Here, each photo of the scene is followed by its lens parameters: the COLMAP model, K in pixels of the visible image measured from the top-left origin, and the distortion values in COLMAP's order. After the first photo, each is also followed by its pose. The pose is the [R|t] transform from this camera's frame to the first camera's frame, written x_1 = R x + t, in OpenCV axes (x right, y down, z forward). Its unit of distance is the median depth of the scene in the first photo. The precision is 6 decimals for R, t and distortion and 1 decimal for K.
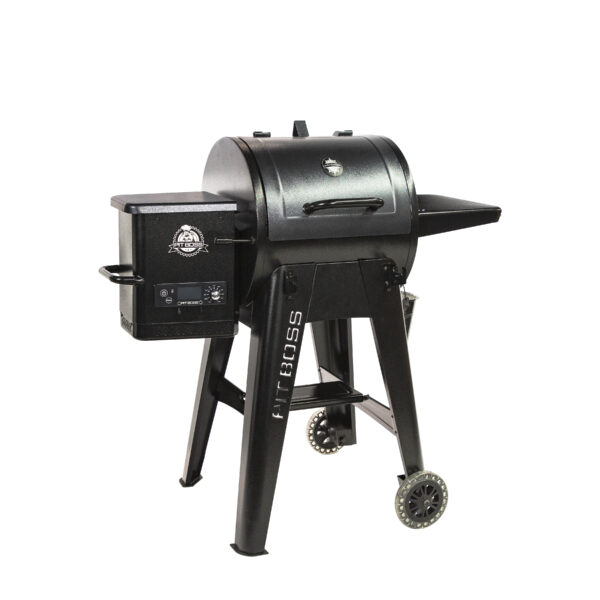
lens RADIAL K [[1034.4, 0, 300.0], [0, 1034.4, 300.0], [0, 0, 1]] dist [0.049229, 0.055925]
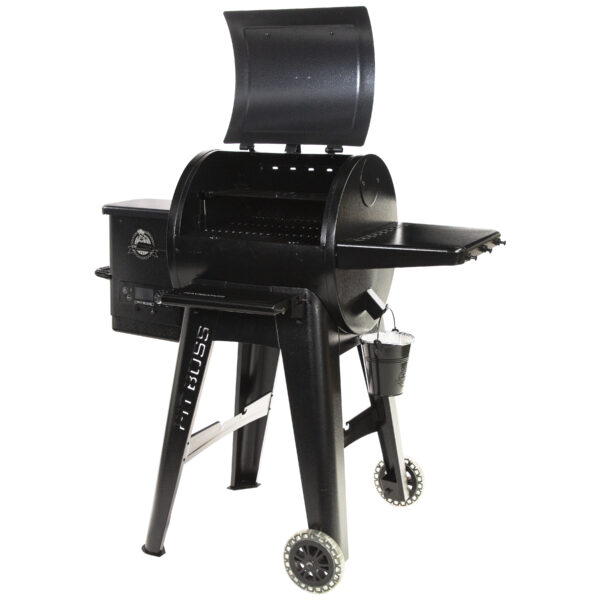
lens RADIAL K [[1036.2, 0, 298.4], [0, 1036.2, 325.6], [0, 0, 1]] dist [0.006491, -0.011636]
pose [[0.689164, 0.155938, -0.707627, 0.752531], [-0.153629, 0.985812, 0.067620, -0.070322], [0.708132, 0.062110, 0.703343, 0.367138]]
